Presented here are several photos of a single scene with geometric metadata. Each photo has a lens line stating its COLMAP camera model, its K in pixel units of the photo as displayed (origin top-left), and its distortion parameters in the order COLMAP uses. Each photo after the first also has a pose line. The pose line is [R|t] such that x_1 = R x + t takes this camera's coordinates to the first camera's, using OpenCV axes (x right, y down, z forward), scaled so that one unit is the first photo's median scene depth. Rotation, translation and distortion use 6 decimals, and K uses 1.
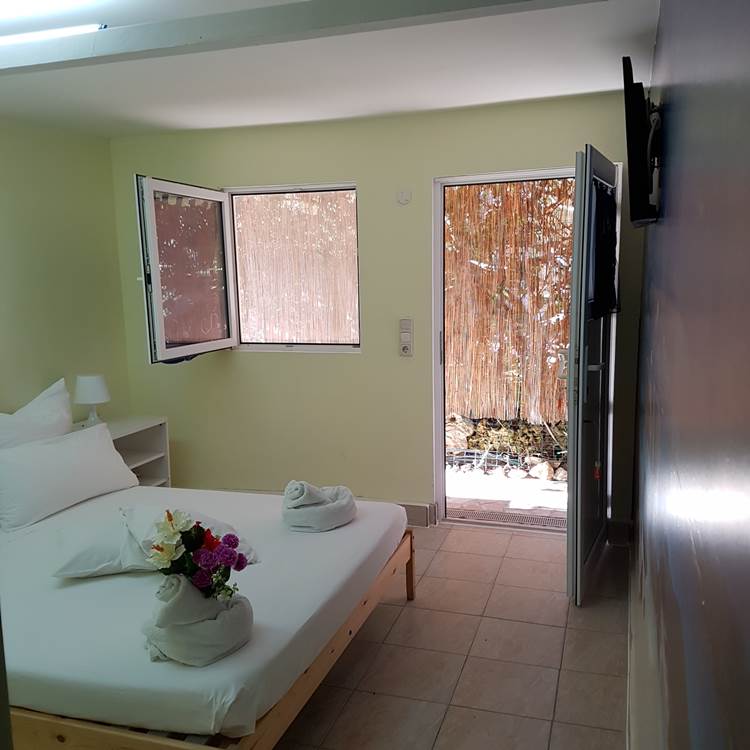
lens RADIAL K [[796.7, 0, 375.0], [0, 796.7, 375.0], [0, 0, 1]] dist [0.178175, -0.369432]
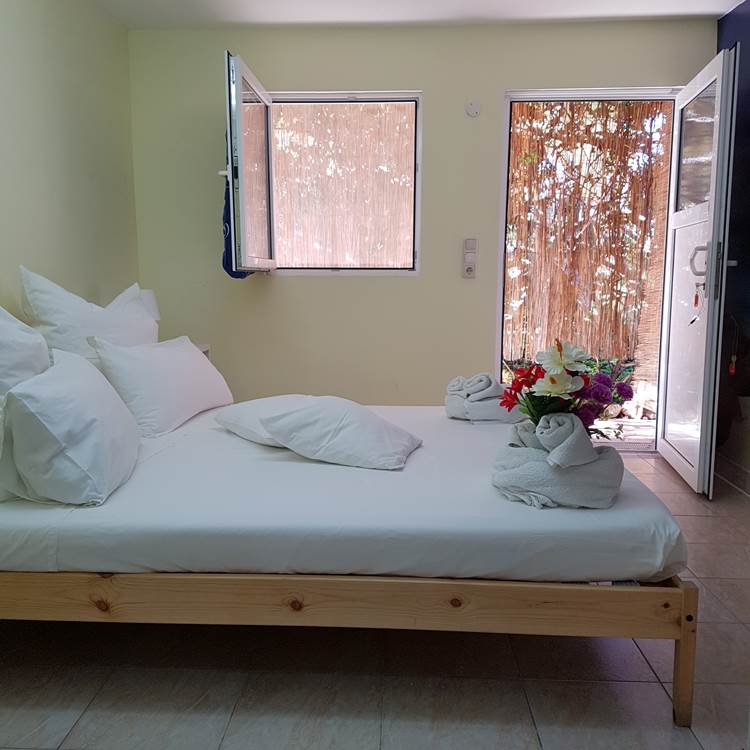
lens RADIAL K [[796.7, 0, 375.0], [0, 796.7, 375.0], [0, 0, 1]] dist [0.178175, -0.369432]
pose [[0.966041, -0.011480, 0.258134, -0.364151], [0.014243, 0.999860, -0.008836, 0.113557], [-0.257997, 0.012213, 0.966069, 0.103522]]
